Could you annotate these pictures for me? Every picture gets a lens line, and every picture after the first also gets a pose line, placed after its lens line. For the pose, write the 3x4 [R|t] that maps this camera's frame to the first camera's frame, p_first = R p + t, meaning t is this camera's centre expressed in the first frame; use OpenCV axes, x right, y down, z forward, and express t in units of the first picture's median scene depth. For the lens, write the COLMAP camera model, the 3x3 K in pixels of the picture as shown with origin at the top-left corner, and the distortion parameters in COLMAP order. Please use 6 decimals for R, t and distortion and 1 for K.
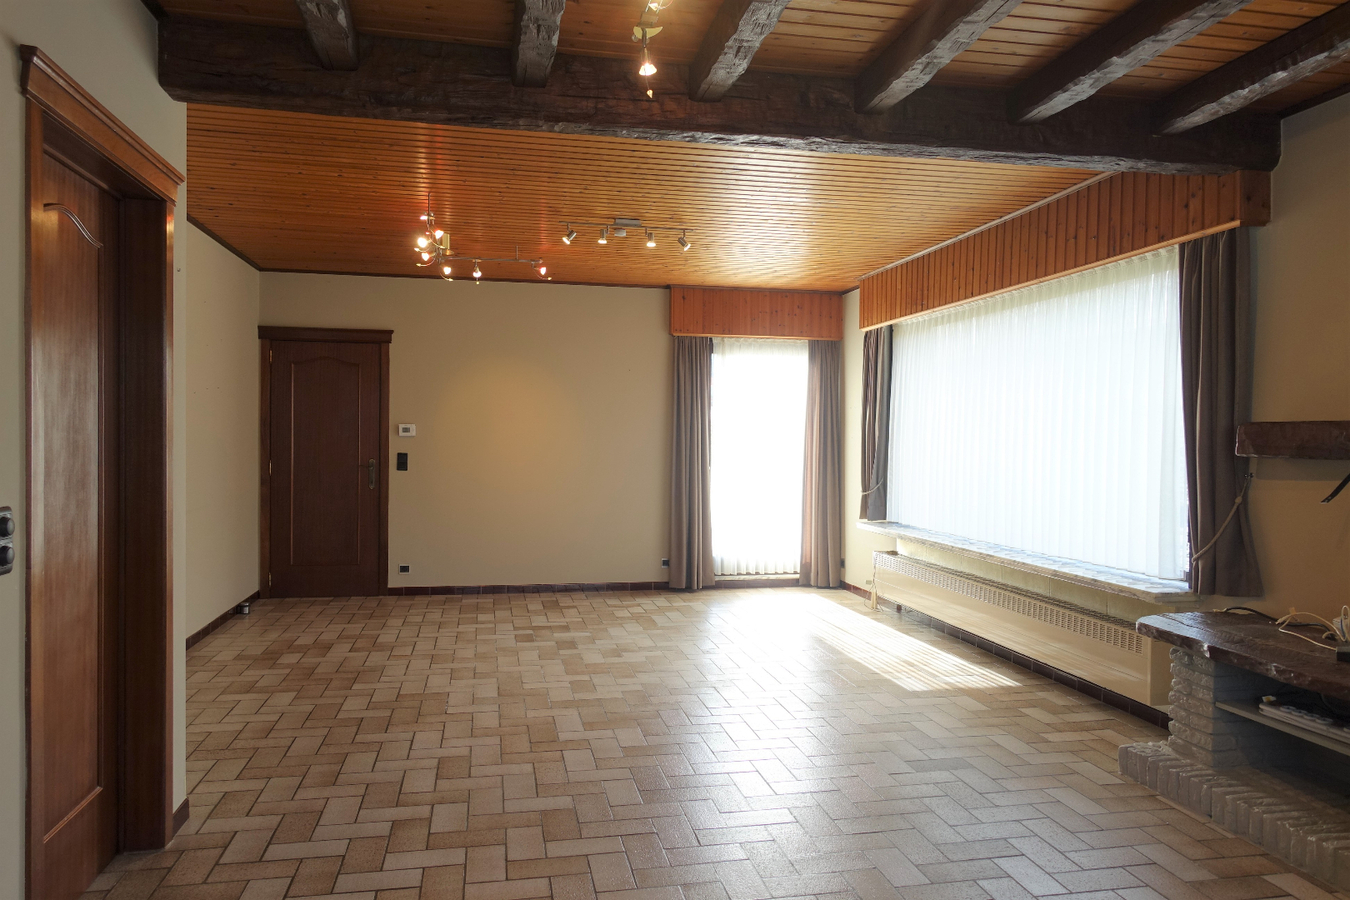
lens RADIAL K [[936.5, 0, 681.0], [0, 936.5, 450.8], [0, 0, 1]] dist [0.005446, 0.001579]
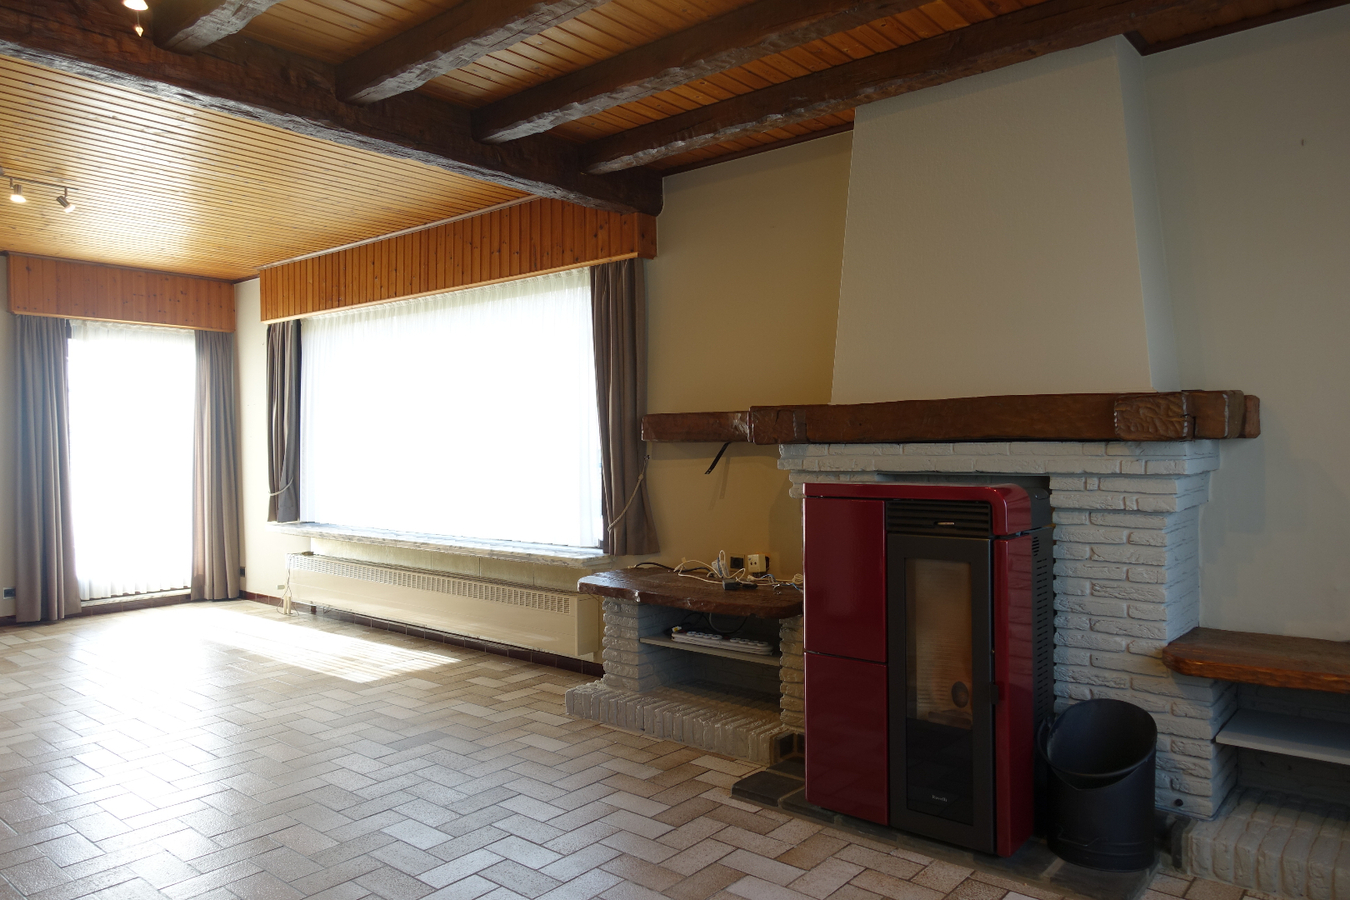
lens RADIAL K [[936.5, 0, 679.0], [0, 936.5, 448.7], [0, 0, 1]] dist [0.005446, 0.001579]
pose [[0.781695, -0.016231, 0.623449, -0.134670], [0.021828, 0.999761, -0.001340, 0.016944], [-0.623278, 0.014656, 0.781863, -0.001963]]
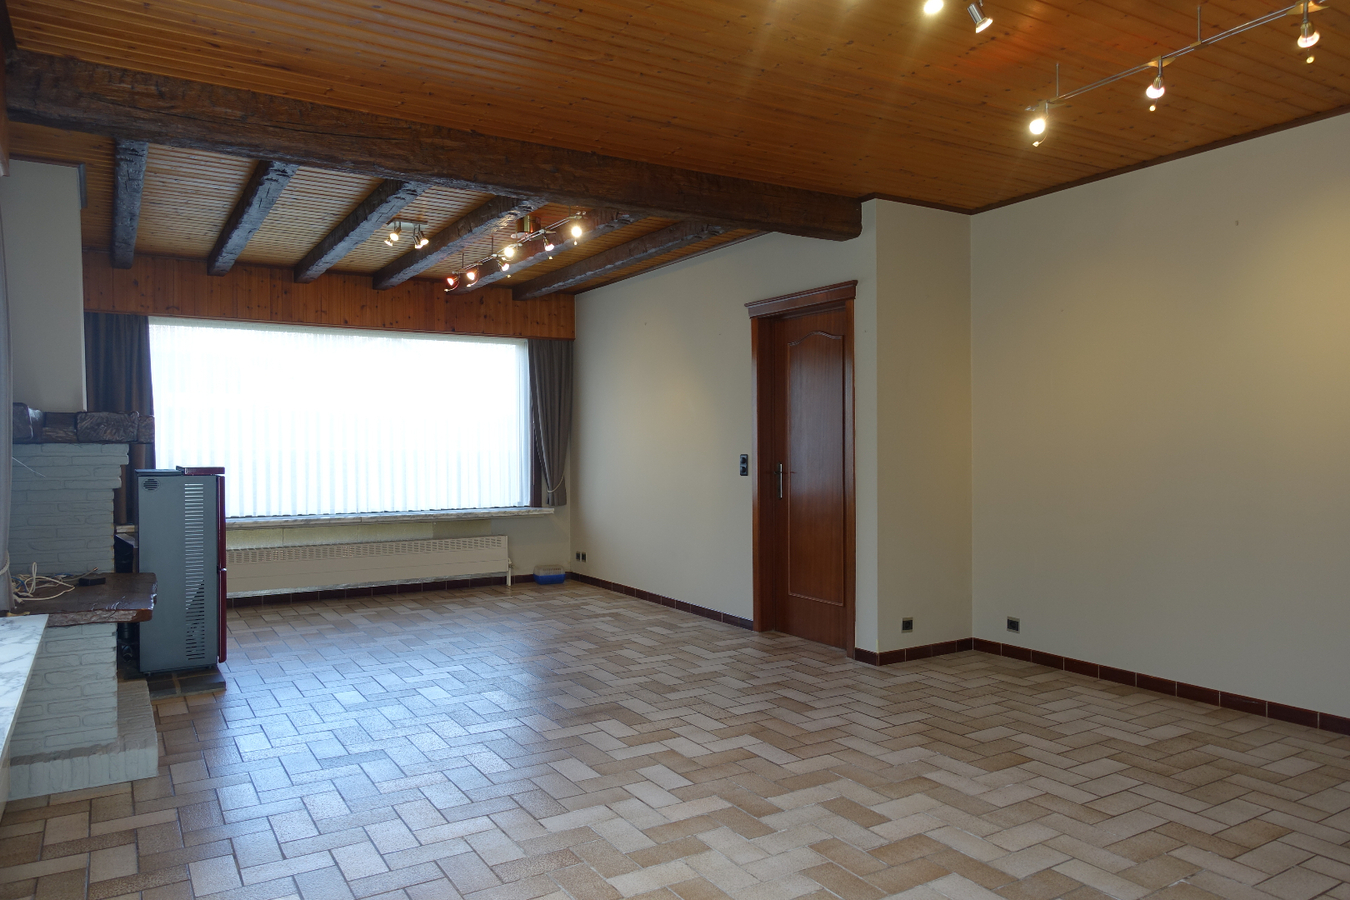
lens RADIAL K [[936.5, 0, 676.5], [0, 936.5, 449.6], [0, 0, 1]] dist [0.005446, 0.001579]
pose [[-0.941111, -0.000685, -0.338097, 0.276942], [-0.007462, 0.999796, 0.018744, -0.006053], [0.338015, 0.020163, -0.940925, 1.924269]]
